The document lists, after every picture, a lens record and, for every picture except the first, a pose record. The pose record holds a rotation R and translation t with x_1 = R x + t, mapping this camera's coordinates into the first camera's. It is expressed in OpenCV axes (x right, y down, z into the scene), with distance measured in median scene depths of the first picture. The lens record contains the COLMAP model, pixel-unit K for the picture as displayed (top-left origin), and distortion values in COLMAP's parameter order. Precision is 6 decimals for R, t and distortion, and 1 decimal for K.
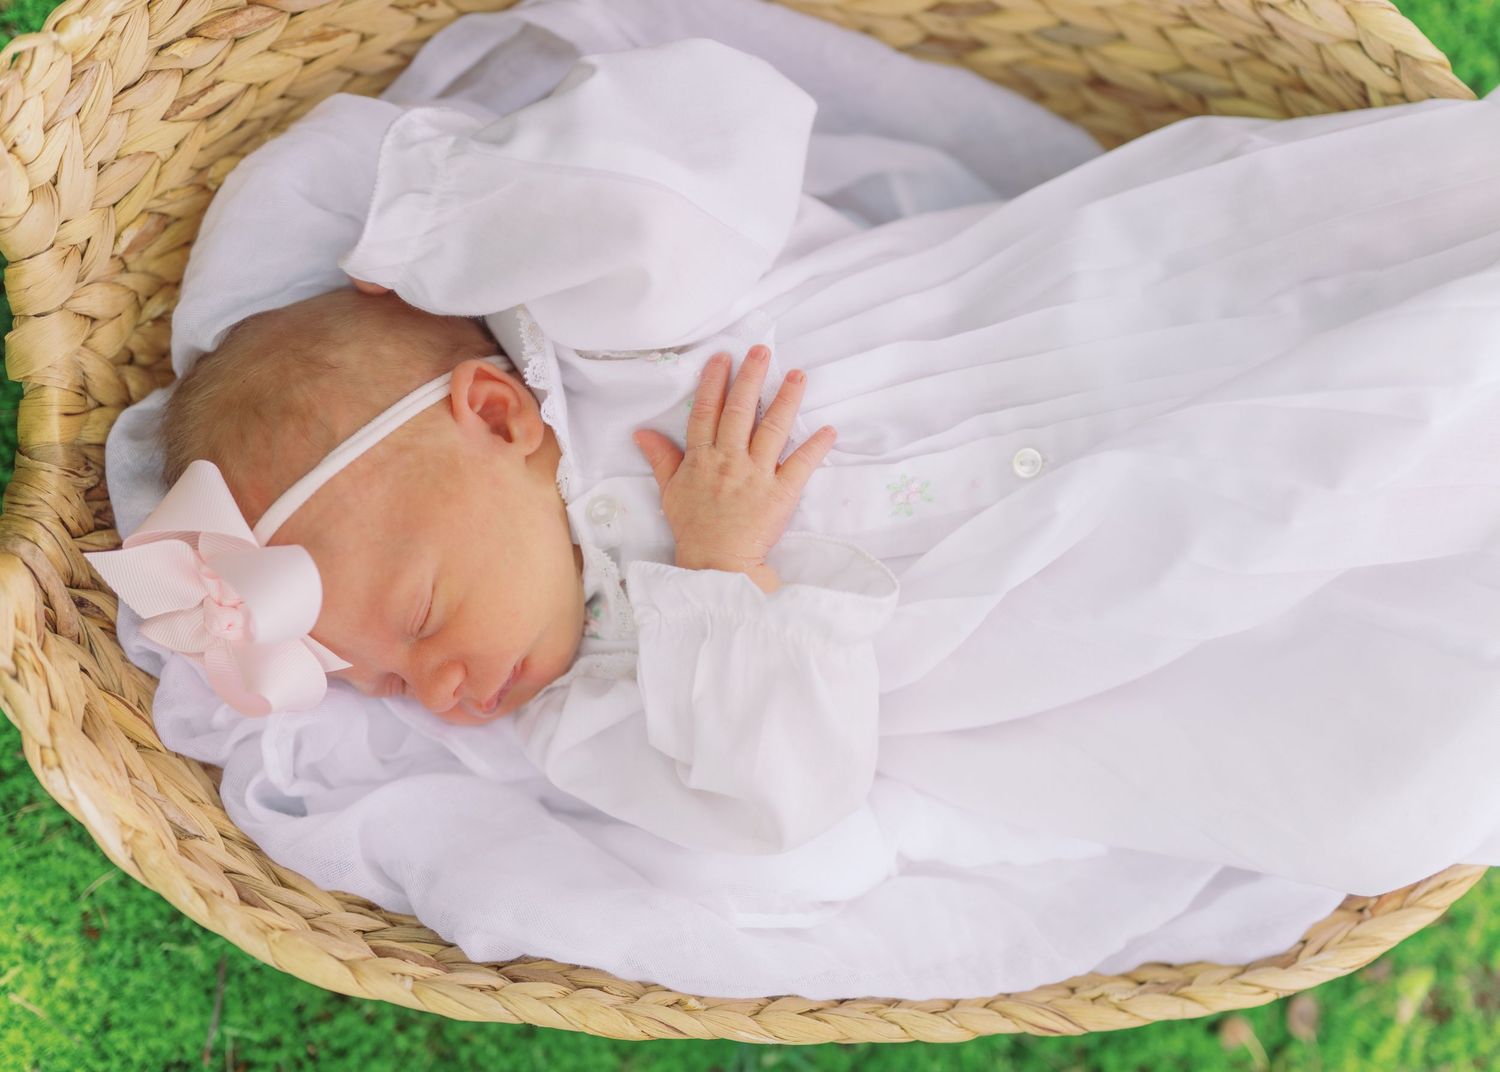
lens RADIAL K [[2289.3, 0, 765.1], [0, 2289.3, 540.3], [0, 0, 1]] dist [0.015293, -0.019694]
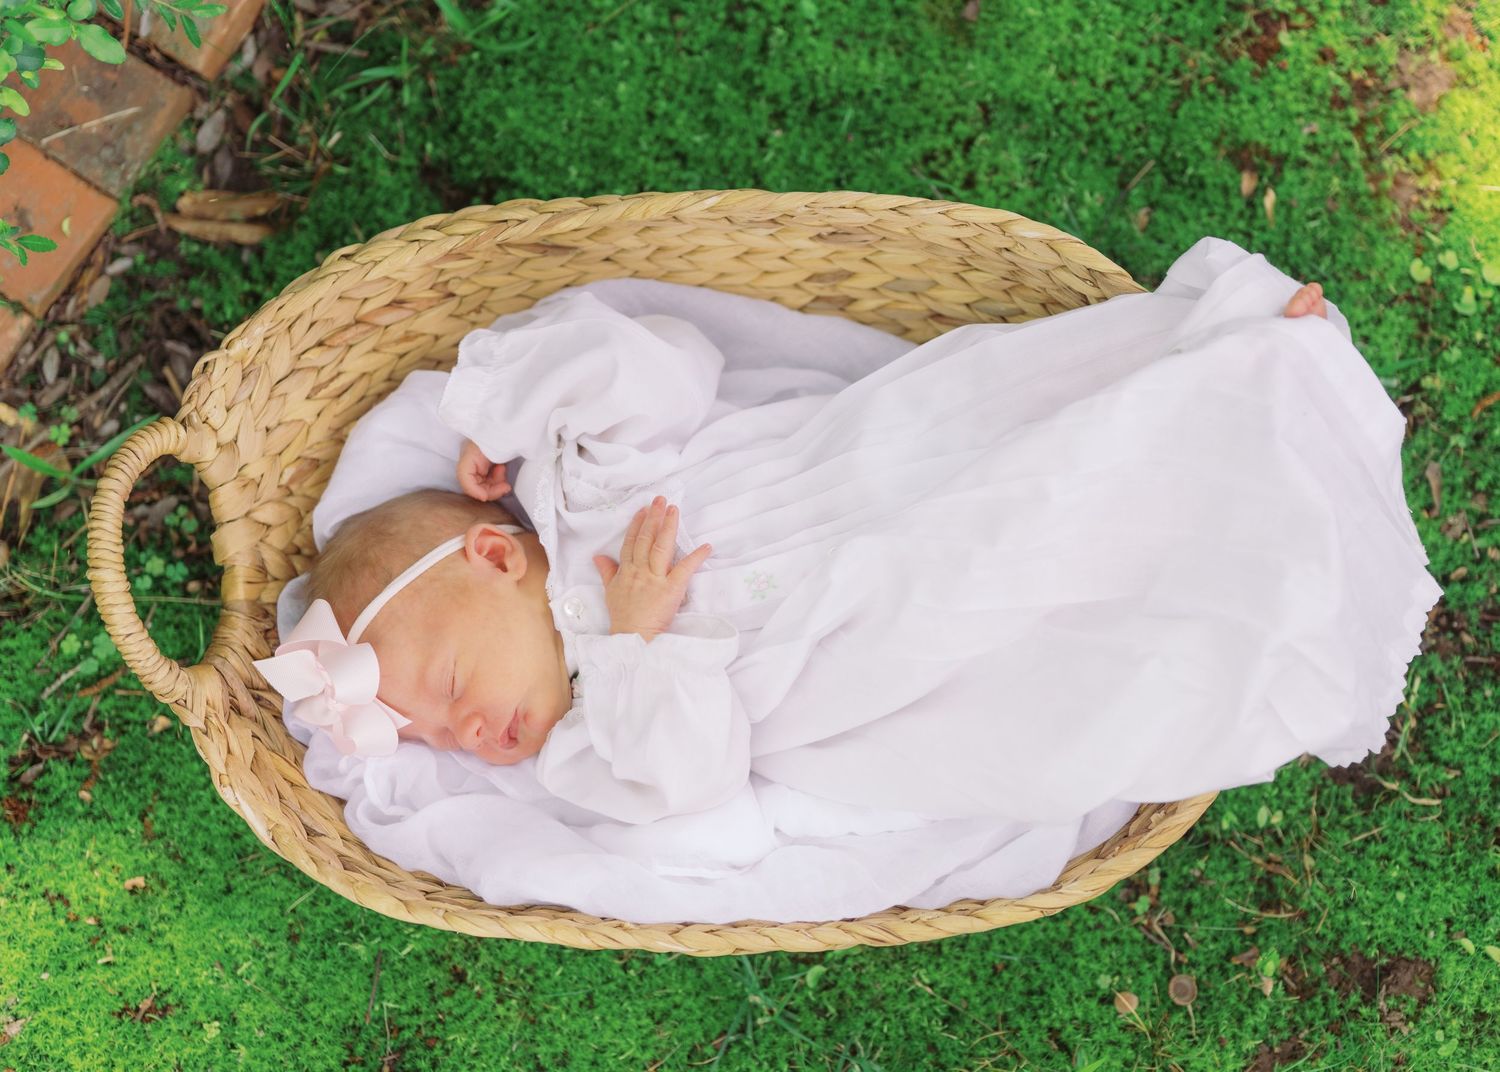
lens RADIAL K [[2399.0, 0, 786.0], [0, 2399.0, 532.3], [0, 0, 1]] dist [0.006940, -0.034697]
pose [[0.969340, -0.094815, -0.226693, 0.435829], [0.054876, 0.982787, -0.176405, 0.223613], [0.239517, 0.158557, 0.957858, -0.513672]]
